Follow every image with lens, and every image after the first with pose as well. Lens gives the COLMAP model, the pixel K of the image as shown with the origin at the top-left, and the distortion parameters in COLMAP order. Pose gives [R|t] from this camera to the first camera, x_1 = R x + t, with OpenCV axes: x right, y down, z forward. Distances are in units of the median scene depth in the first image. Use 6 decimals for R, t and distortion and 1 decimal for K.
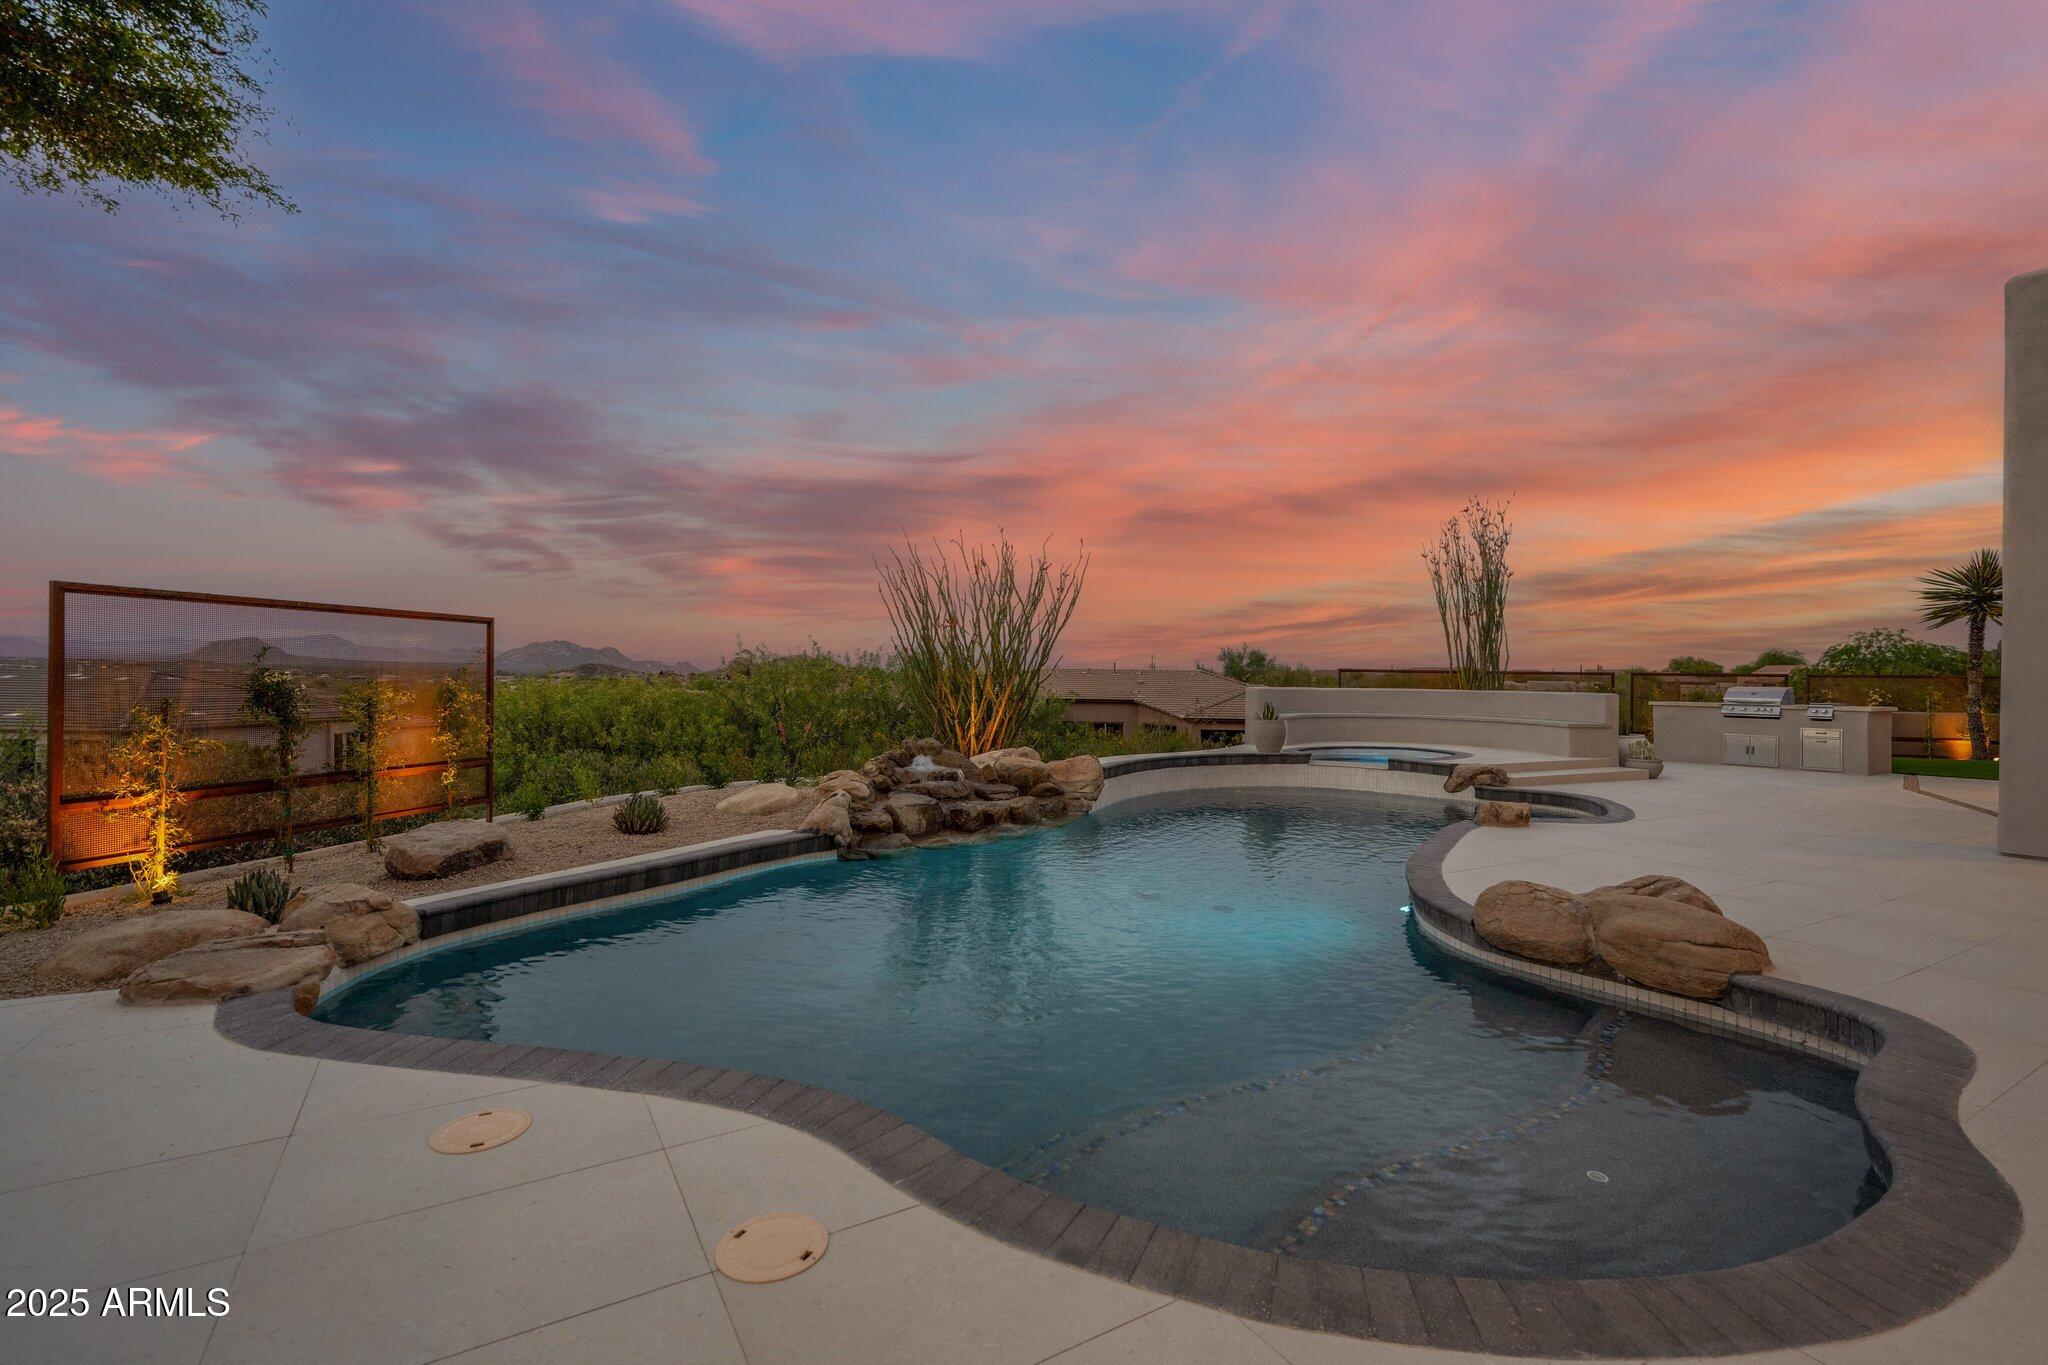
lens RADIAL K [[909.1, 0, 1024.0], [0, 909.1, 682.5], [0, 0, 1]] dist [-0.000157, -0.000404]
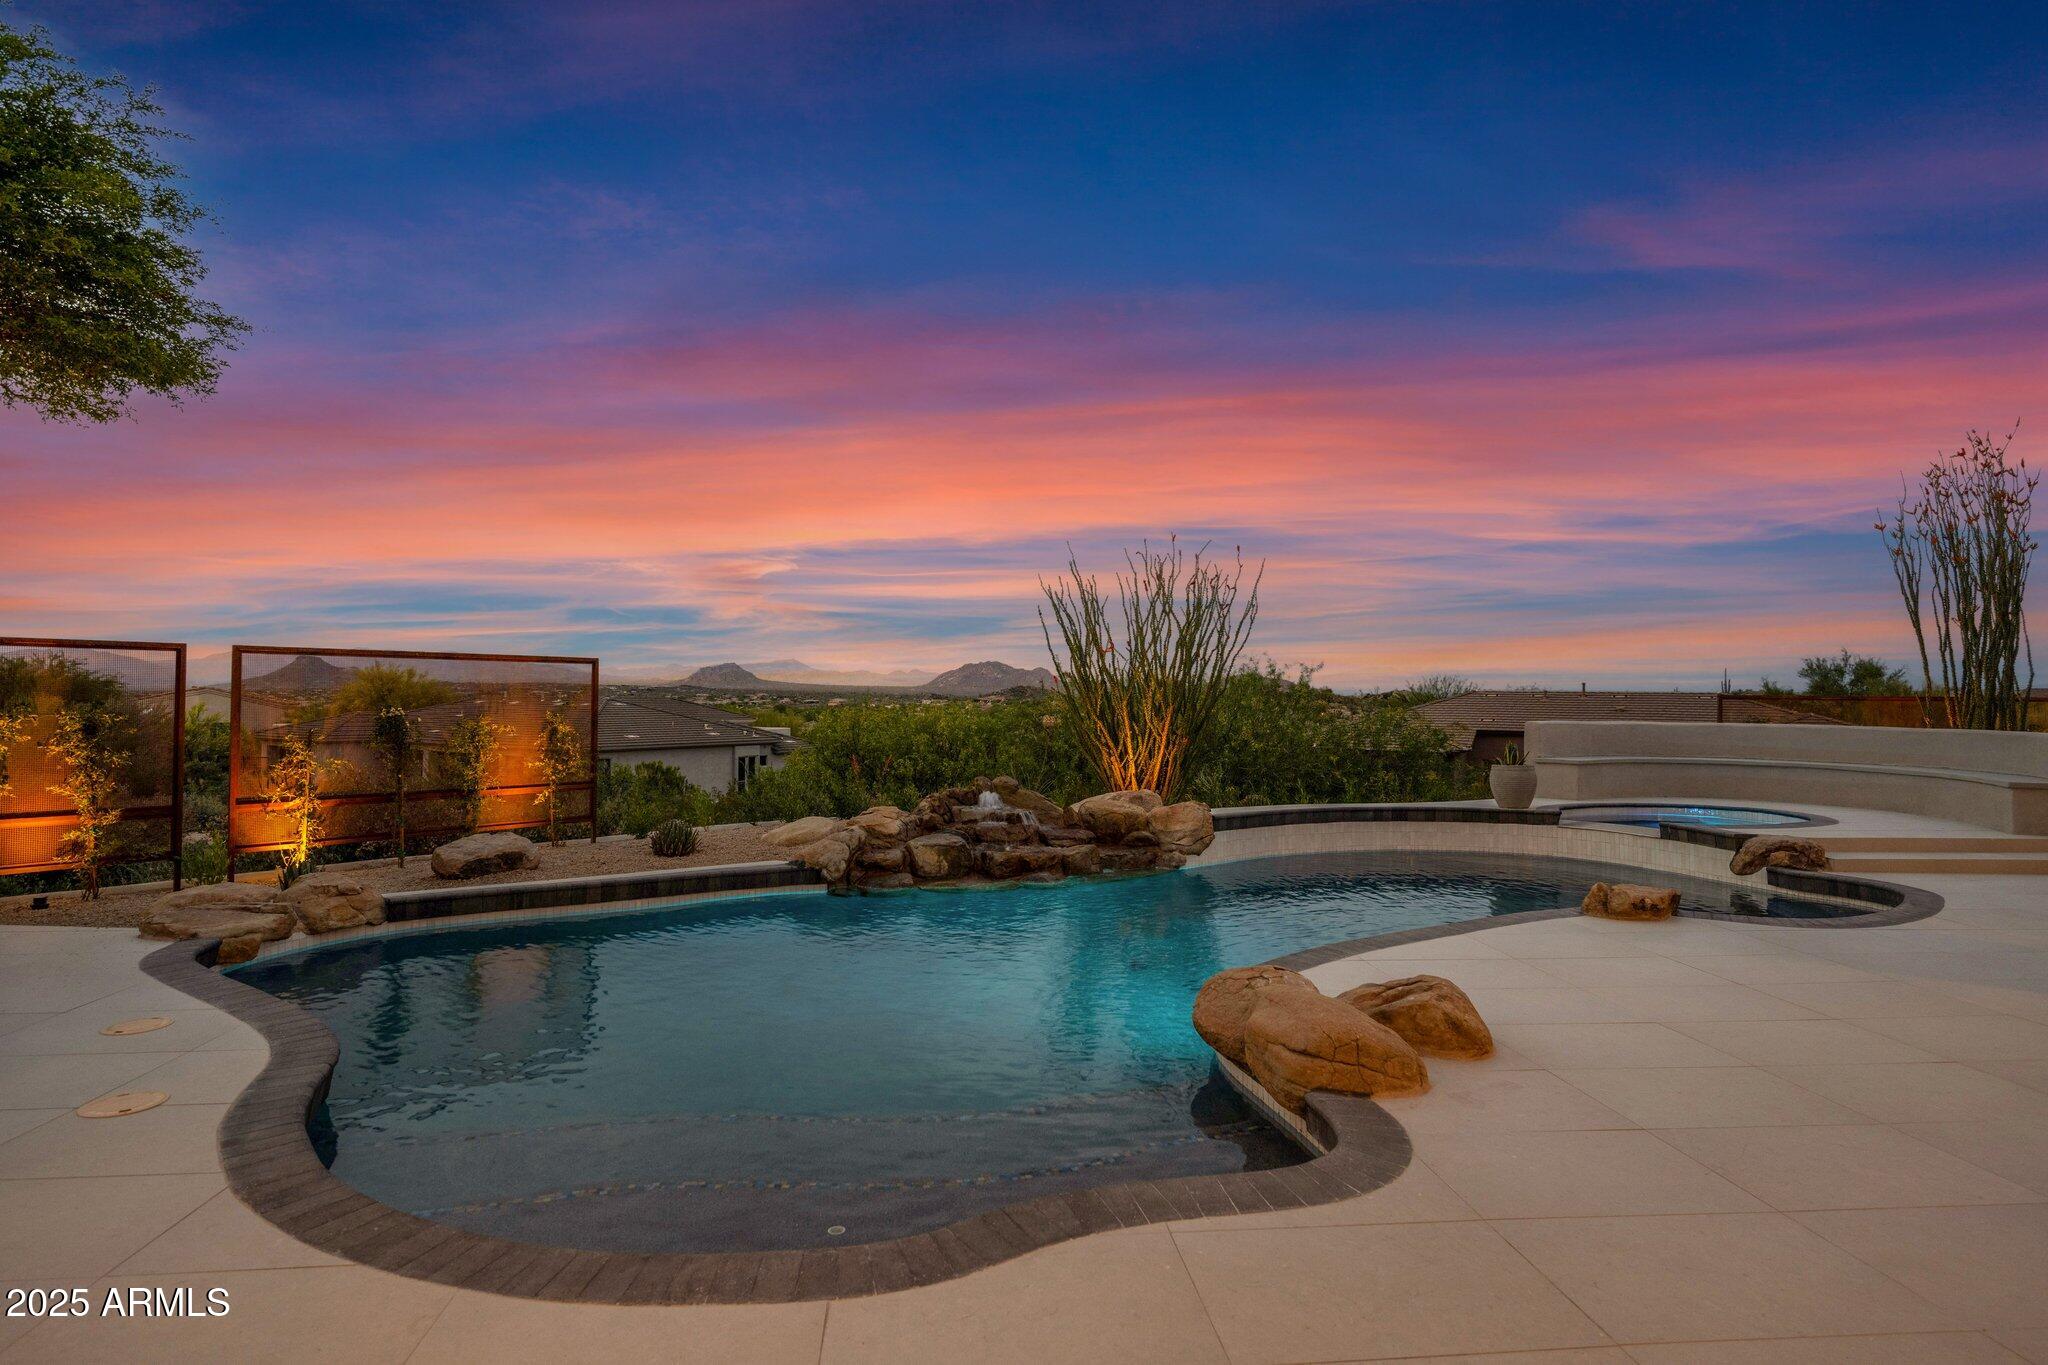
lens RADIAL K [[1098.8, 0, 1026.1], [0, 1098.8, 686.6], [0, 0, 1]] dist [-0.003780, 0.000287]
pose [[0.903682, -0.006478, -0.428155, 0.485905], [-0.001458, 0.999833, -0.018203, -0.011829], [0.428202, 0.017074, 0.903522, -0.005162]]
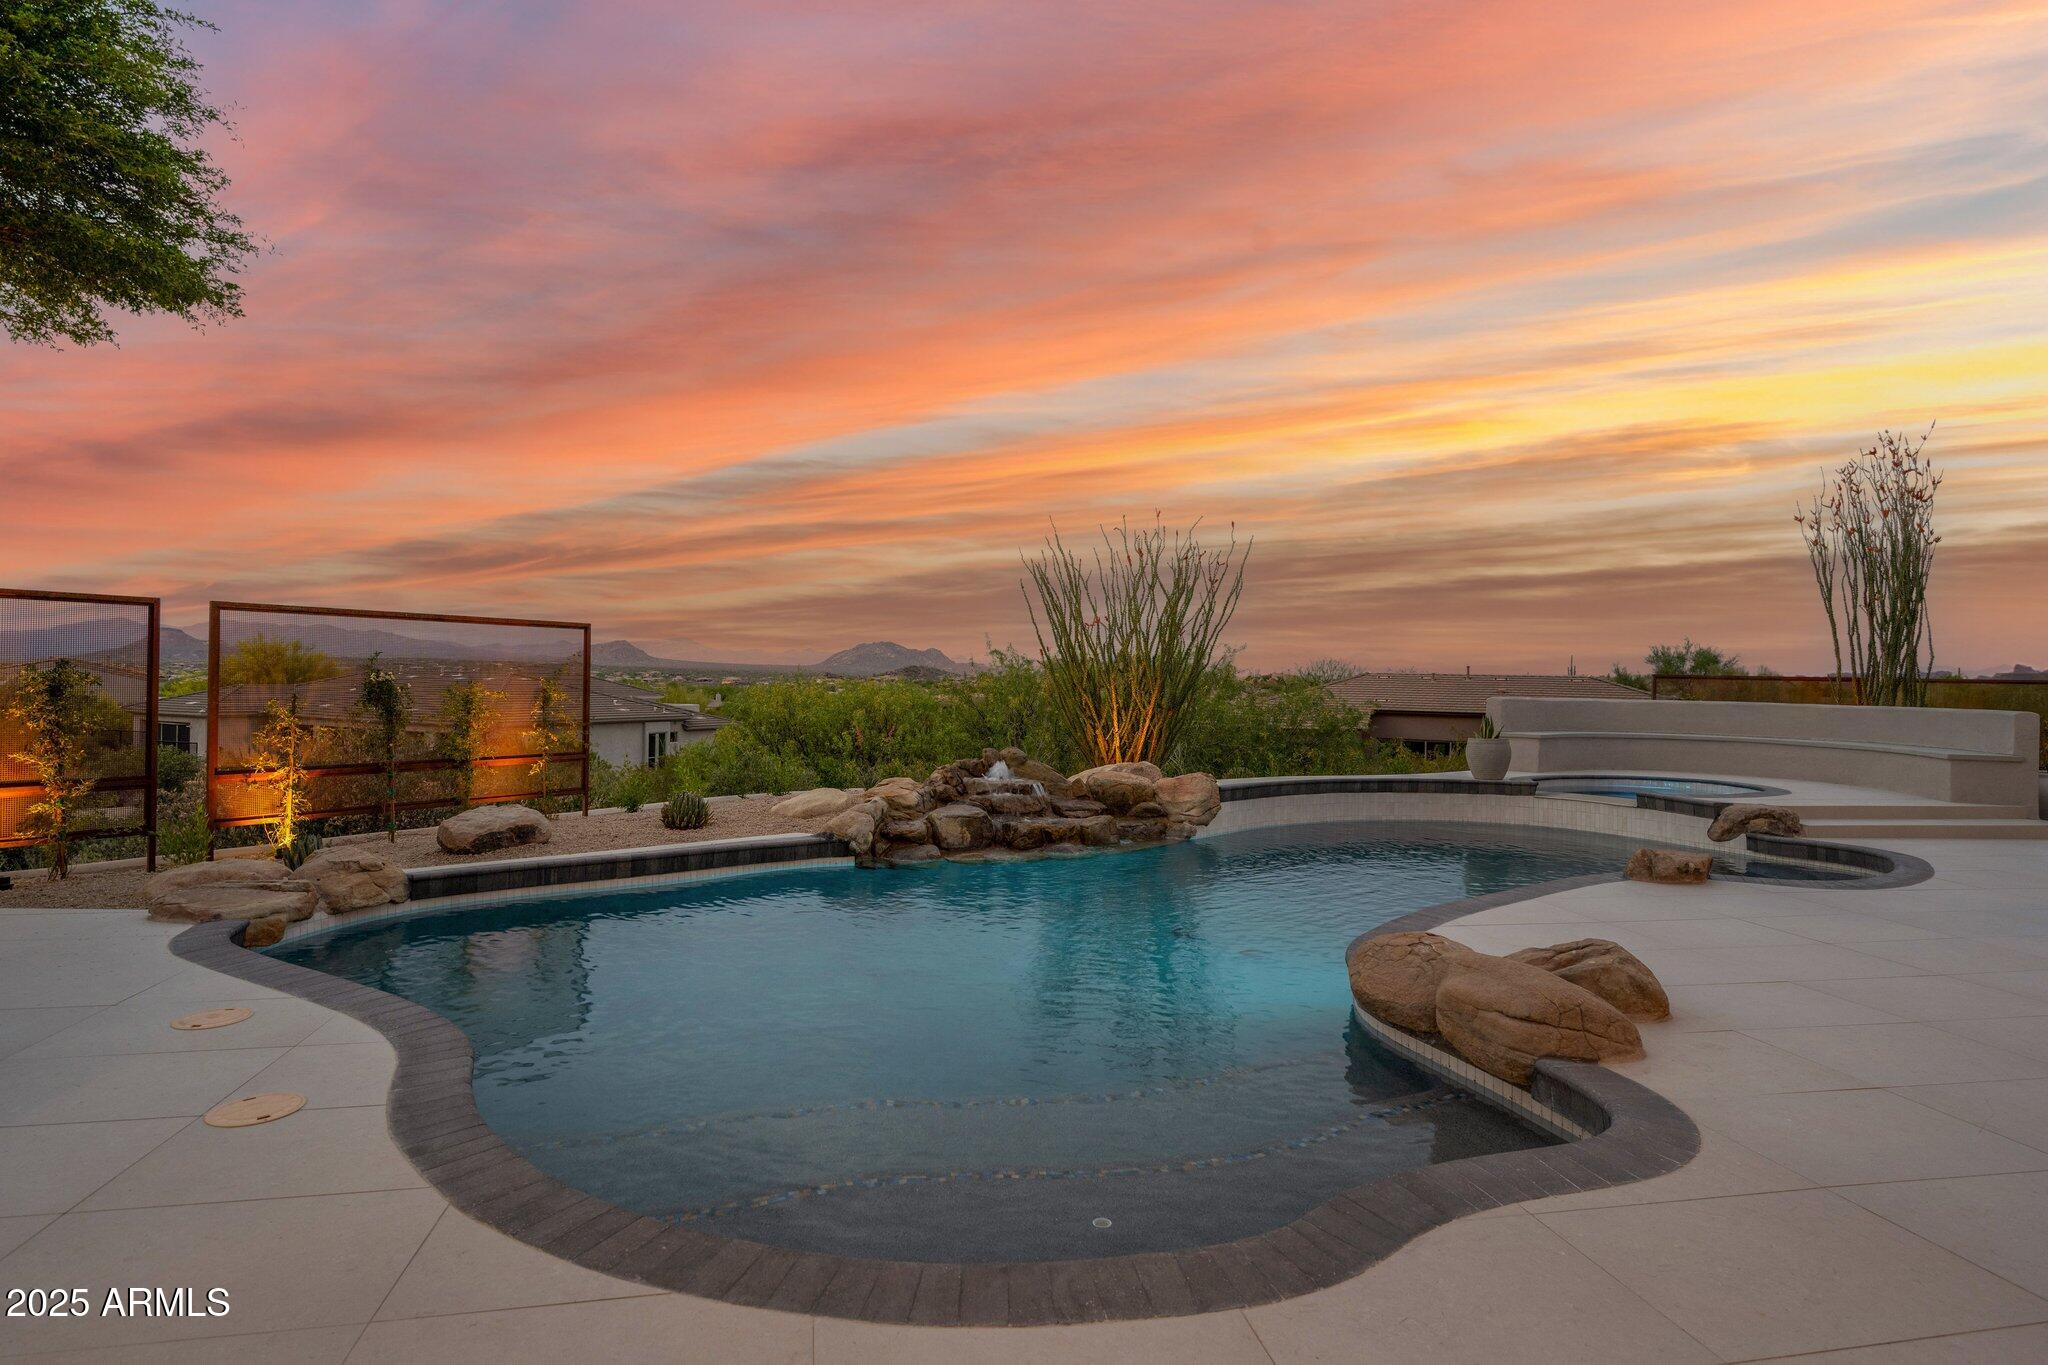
lens RADIAL K [[1067.4, 0, 1020.2], [0, 1067.4, 684.5], [0, 0, 1]] dist [-0.003427, -0.000309]
pose [[0.940244, 0.007412, -0.340421, 0.332668], [-0.008790, 0.999958, -0.002505, 0.000026], [0.340388, 0.005348, 0.940270, -0.019362]]
